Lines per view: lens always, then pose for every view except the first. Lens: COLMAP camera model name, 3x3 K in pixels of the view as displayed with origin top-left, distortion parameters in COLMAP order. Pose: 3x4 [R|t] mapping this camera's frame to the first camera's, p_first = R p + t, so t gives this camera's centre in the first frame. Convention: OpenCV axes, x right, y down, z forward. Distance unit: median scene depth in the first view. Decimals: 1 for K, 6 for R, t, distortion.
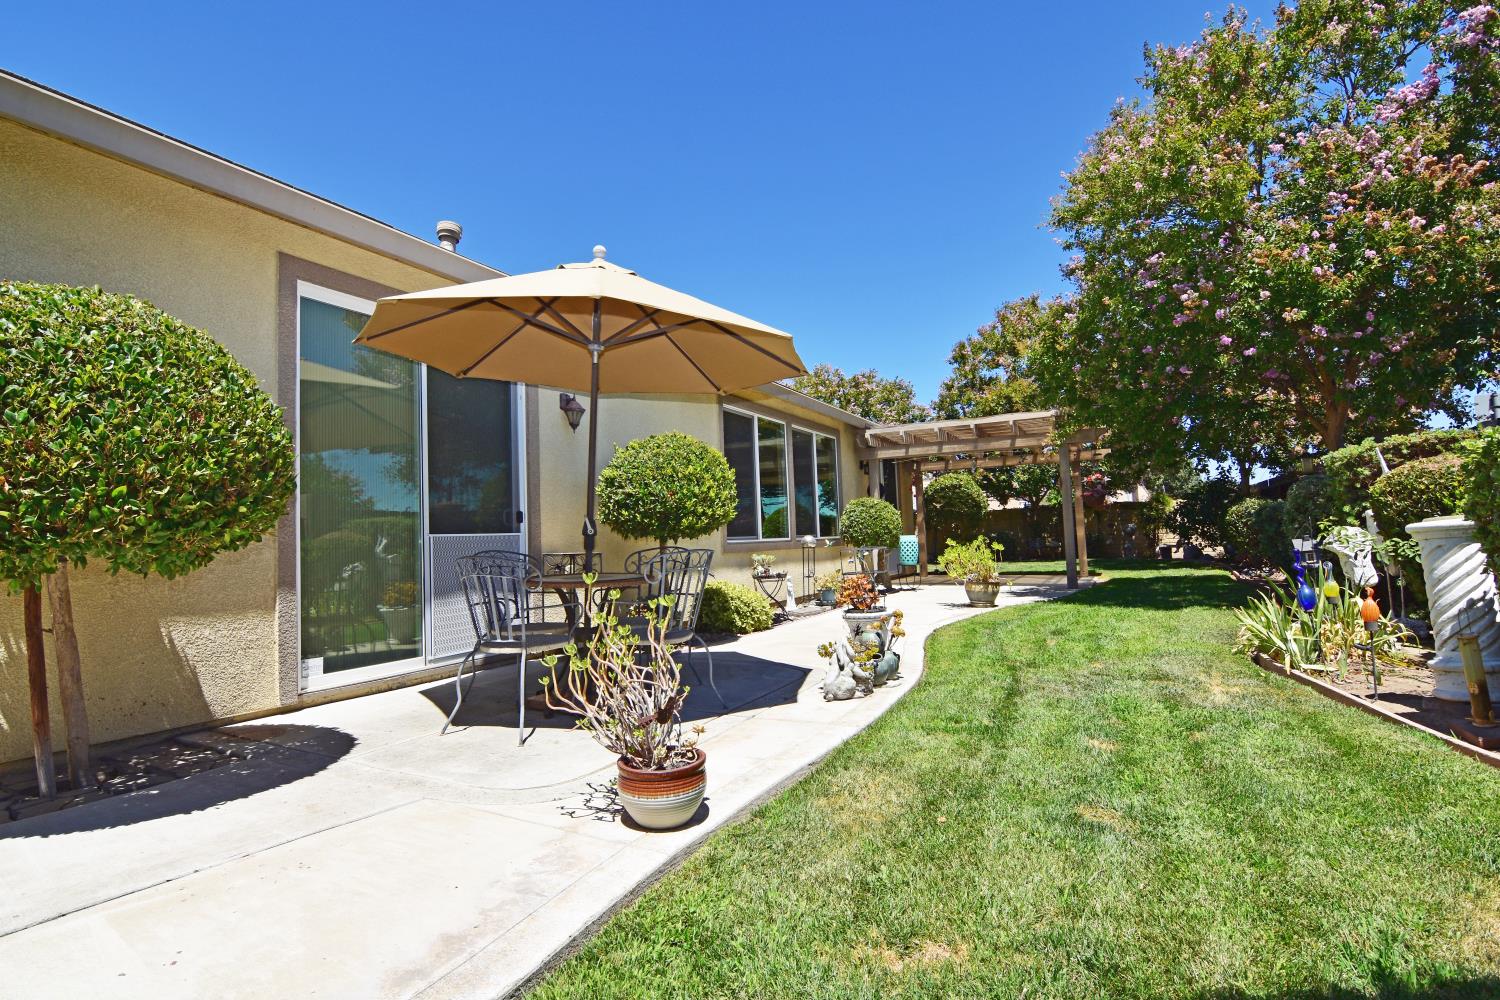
lens RADIAL K [[724.1, 0, 749.5], [0, 724.1, 501.6], [0, 0, 1]] dist [-0.012020, -0.007371]
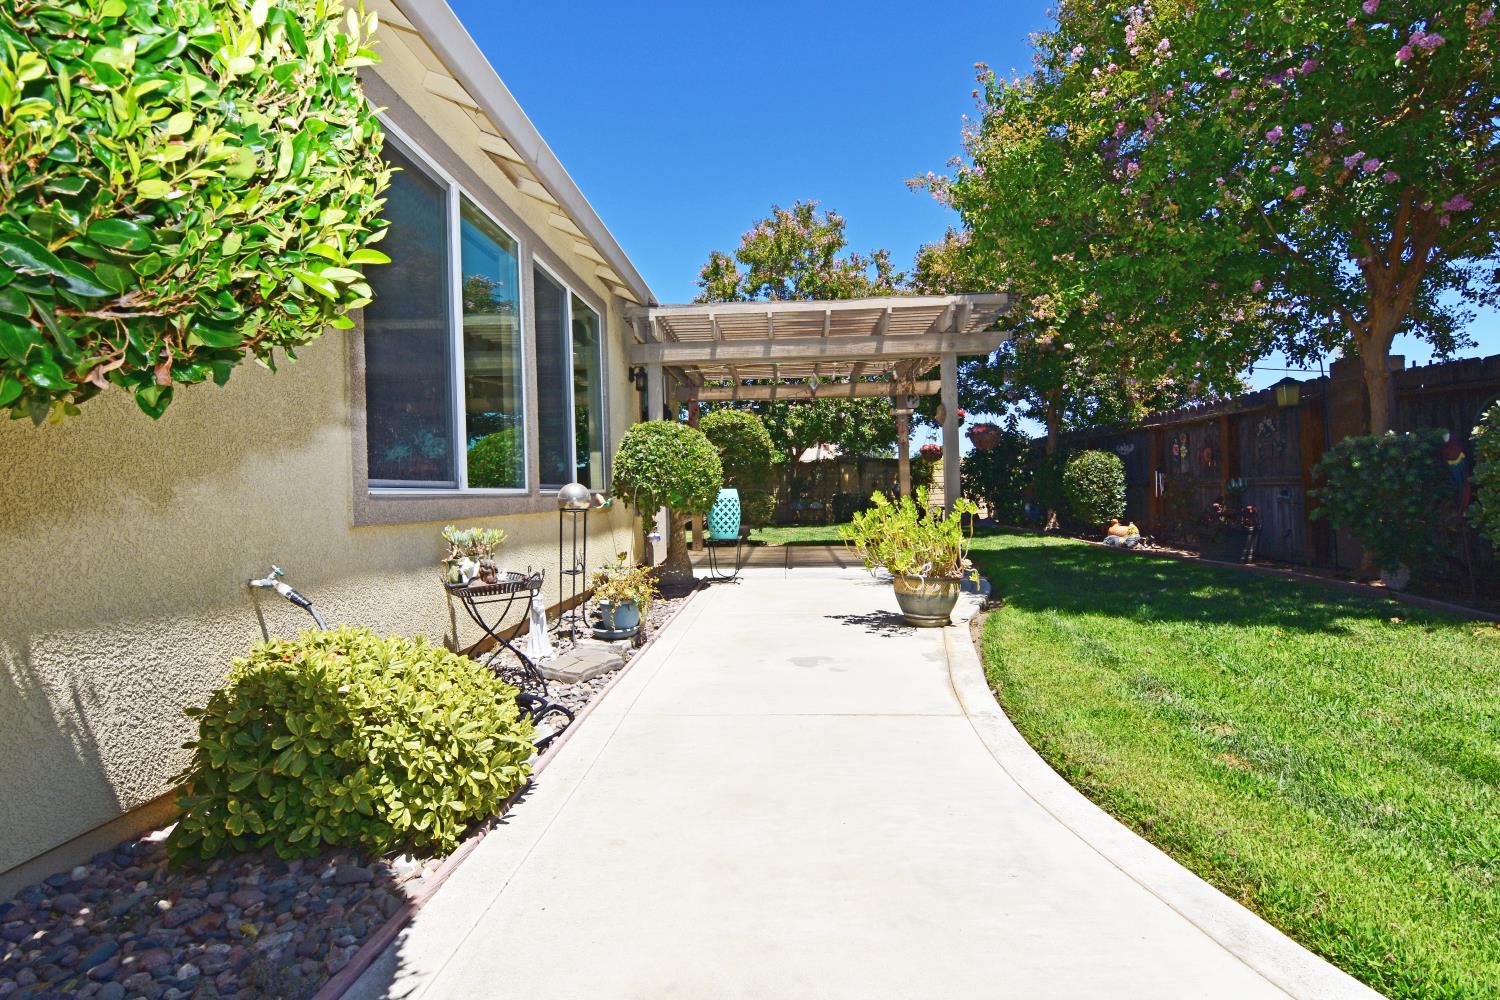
lens RADIAL K [[724.1, 0, 742.3], [0, 724.1, 497.7], [0, 0, 1]] dist [-0.012020, -0.007371]
pose [[0.915056, 0.006947, 0.403266, -0.005818], [-0.025588, 0.998837, 0.040855, 0.035037], [-0.402514, -0.047703, 0.914170, 0.546125]]
